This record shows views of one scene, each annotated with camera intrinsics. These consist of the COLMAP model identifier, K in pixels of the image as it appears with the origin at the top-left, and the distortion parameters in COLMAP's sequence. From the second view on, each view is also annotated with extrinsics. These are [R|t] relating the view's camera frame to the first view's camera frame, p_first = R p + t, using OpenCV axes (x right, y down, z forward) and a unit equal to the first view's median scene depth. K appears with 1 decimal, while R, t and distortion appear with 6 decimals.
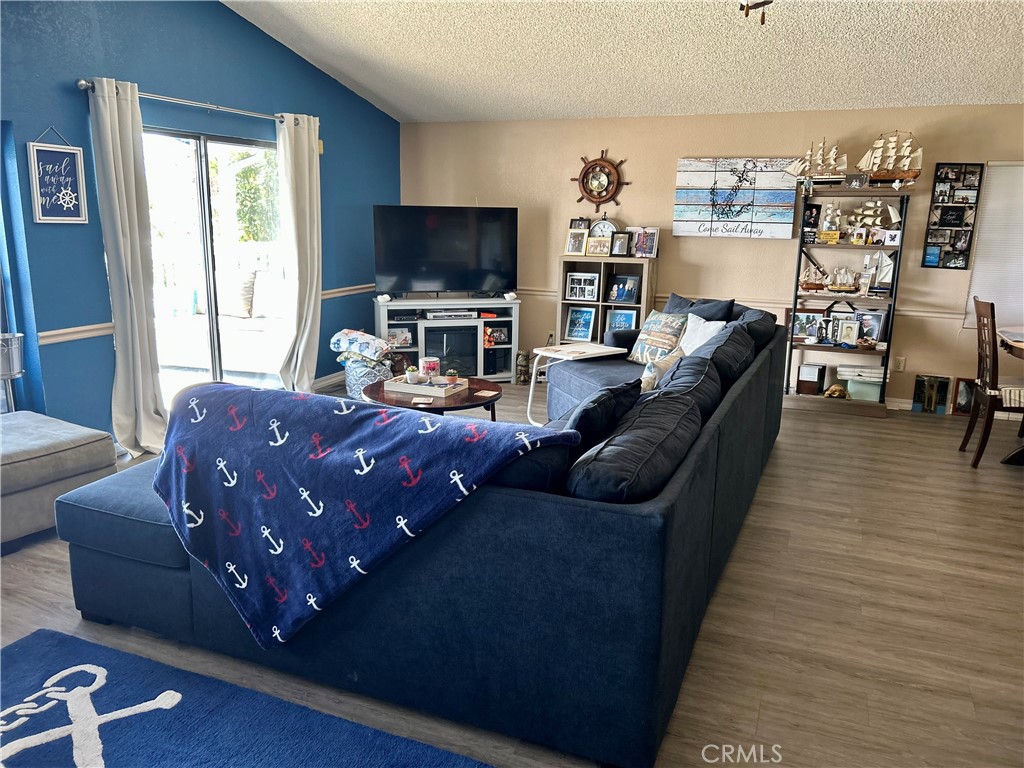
lens RADIAL K [[773.9, 0, 513.8], [0, 773.9, 383.4], [0, 0, 1]] dist [0.054373, -0.060530]
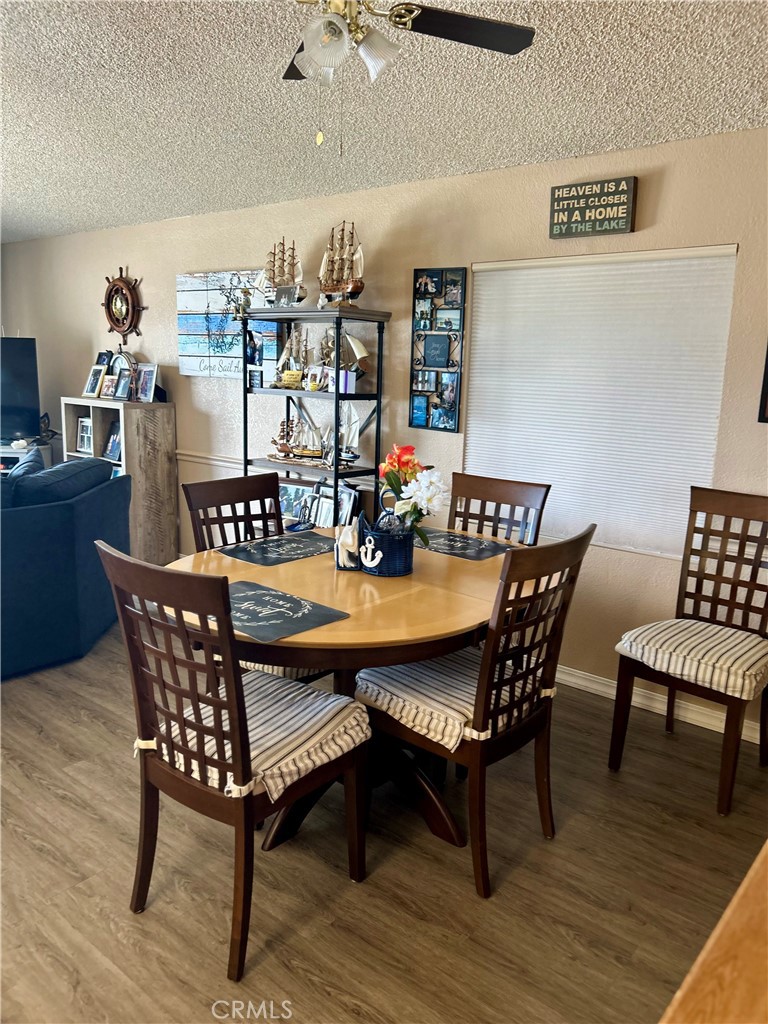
lens RADIAL K [[773.9, 0, 383.2], [0, 773.9, 512.8], [0, 0, 1]] dist [0.054373, -0.060530]
pose [[0.948764, 0.069636, -0.308218, 0.713611], [-0.077979, 0.996845, -0.014817, -0.064397], [0.306214, 0.038092, 0.951200, 0.369117]]
